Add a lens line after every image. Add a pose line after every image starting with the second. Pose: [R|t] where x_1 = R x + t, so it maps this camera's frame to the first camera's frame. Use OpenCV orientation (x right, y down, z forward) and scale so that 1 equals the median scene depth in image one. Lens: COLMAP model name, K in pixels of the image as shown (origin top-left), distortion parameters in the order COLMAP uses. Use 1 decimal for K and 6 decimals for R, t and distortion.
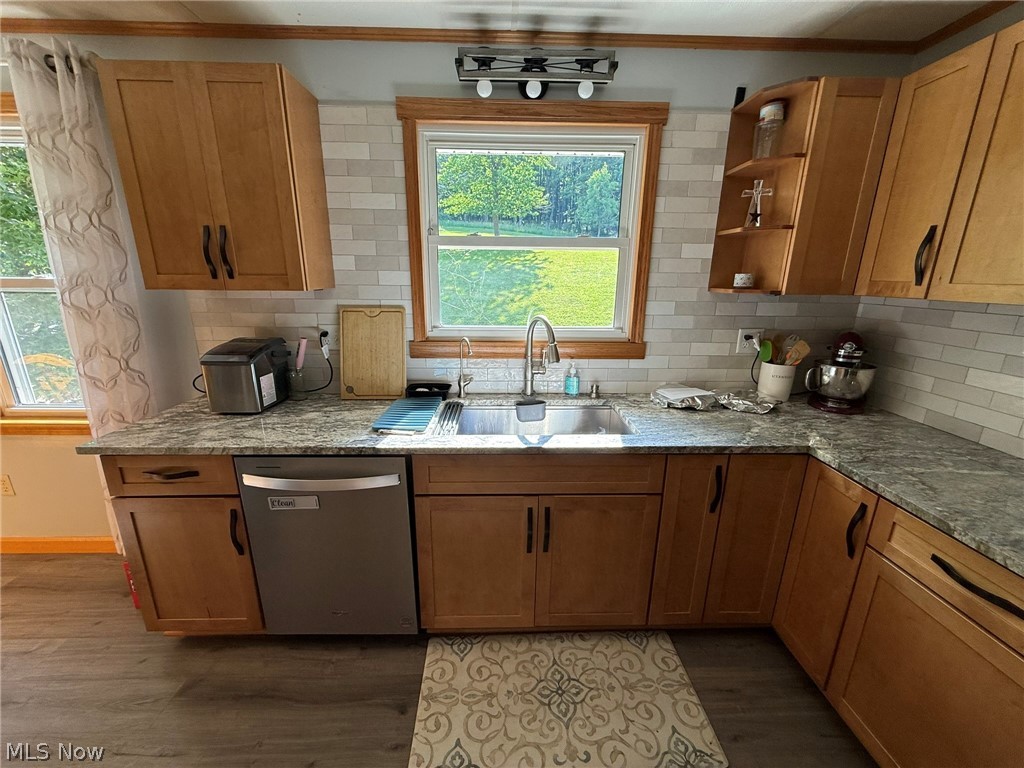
lens RADIAL K [[405.9, 0, 508.9], [0, 405.9, 384.4], [0, 0, 1]] dist [-0.001843, 0.000555]
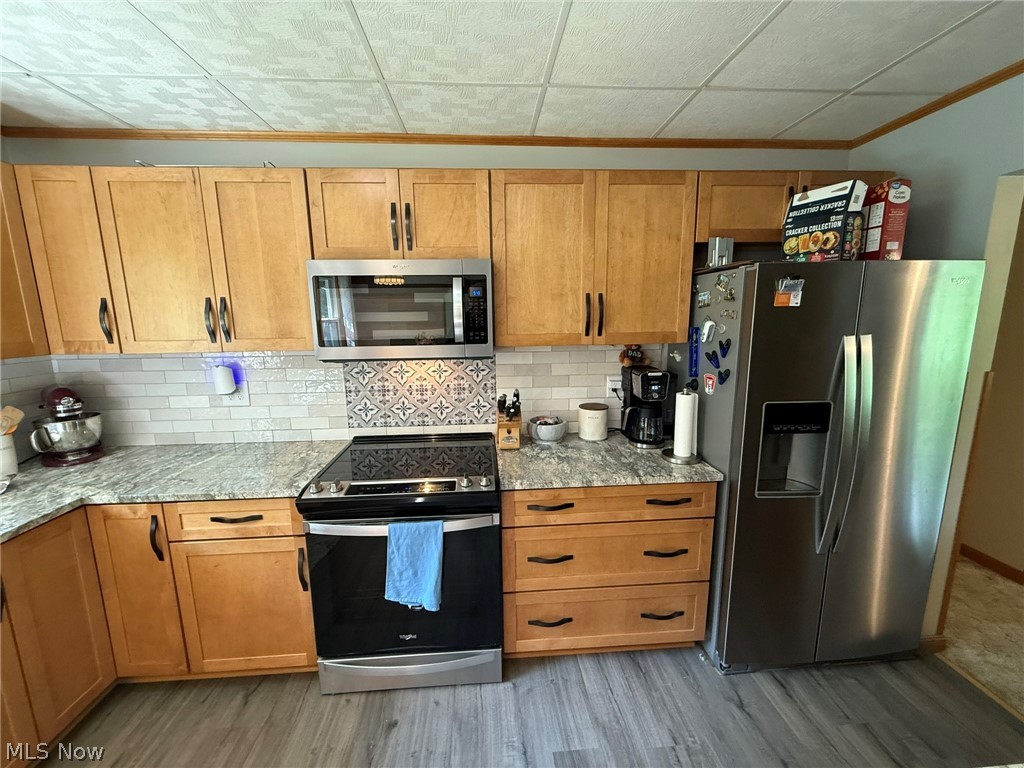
lens RADIAL K [[405.9, 0, 512.1], [0, 405.9, 384.6], [0, 0, 1]] dist [-0.001843, 0.000555]
pose [[-0.042058, -0.178603, 0.983022, -0.253412], [0.270468, 0.945120, 0.183288, -0.014449], [-0.961810, 0.273584, 0.008557, -0.145798]]
